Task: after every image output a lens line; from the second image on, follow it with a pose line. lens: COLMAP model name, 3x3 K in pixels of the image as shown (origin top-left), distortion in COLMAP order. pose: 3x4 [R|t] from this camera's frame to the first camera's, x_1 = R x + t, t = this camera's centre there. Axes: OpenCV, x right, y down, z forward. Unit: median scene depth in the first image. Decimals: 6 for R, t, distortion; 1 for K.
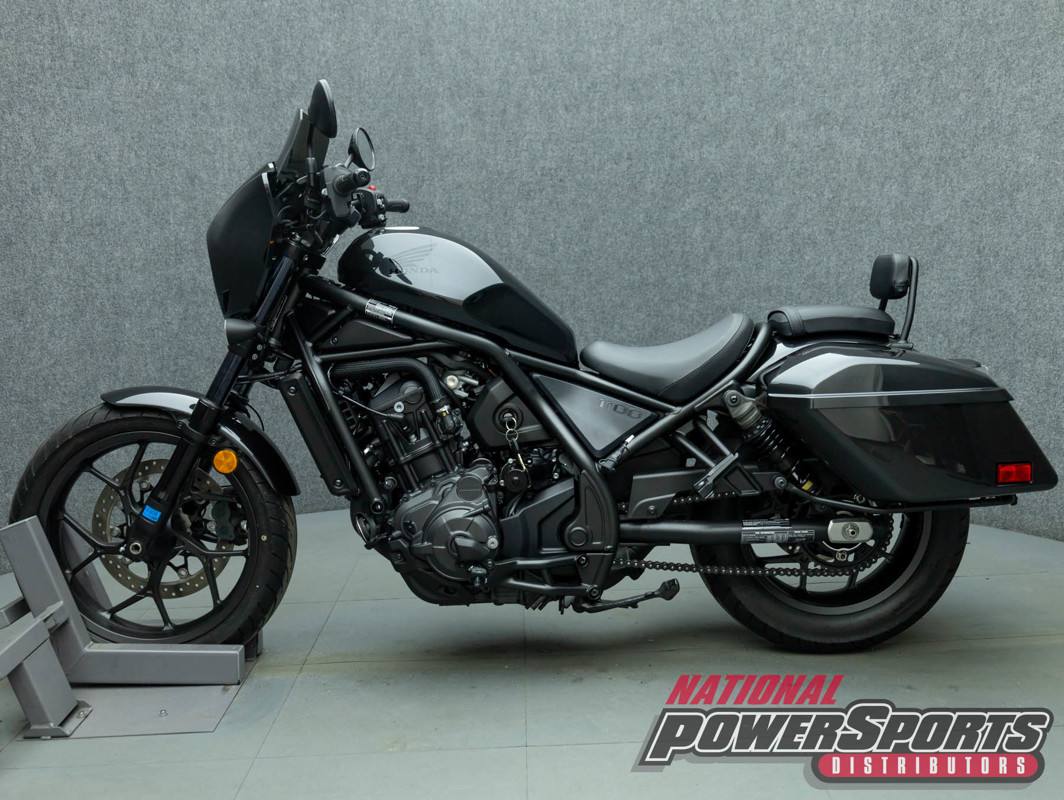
lens RADIAL K [[1286.8, 0, 540.7], [0, 1286.8, 407.4], [0, 0, 1]] dist [0.045731, 0.000000]
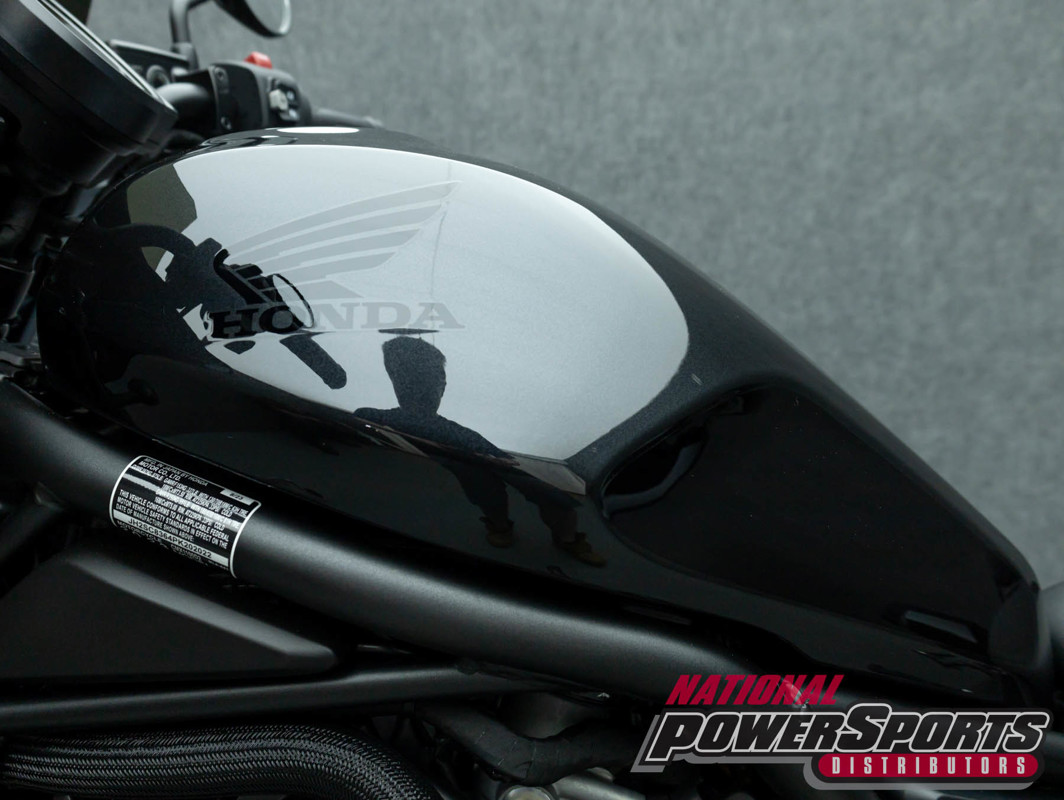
lens RADIAL K [[921.7, 0, 488.4], [0, 921.7, 385.8], [0, 0, 1]] dist [-0.001776, -0.018719]
pose [[0.997996, -0.011618, -0.062195, -0.044524], [0.010215, 0.999687, -0.022828, -0.061875], [0.062441, 0.022146, 0.997803, 0.575865]]
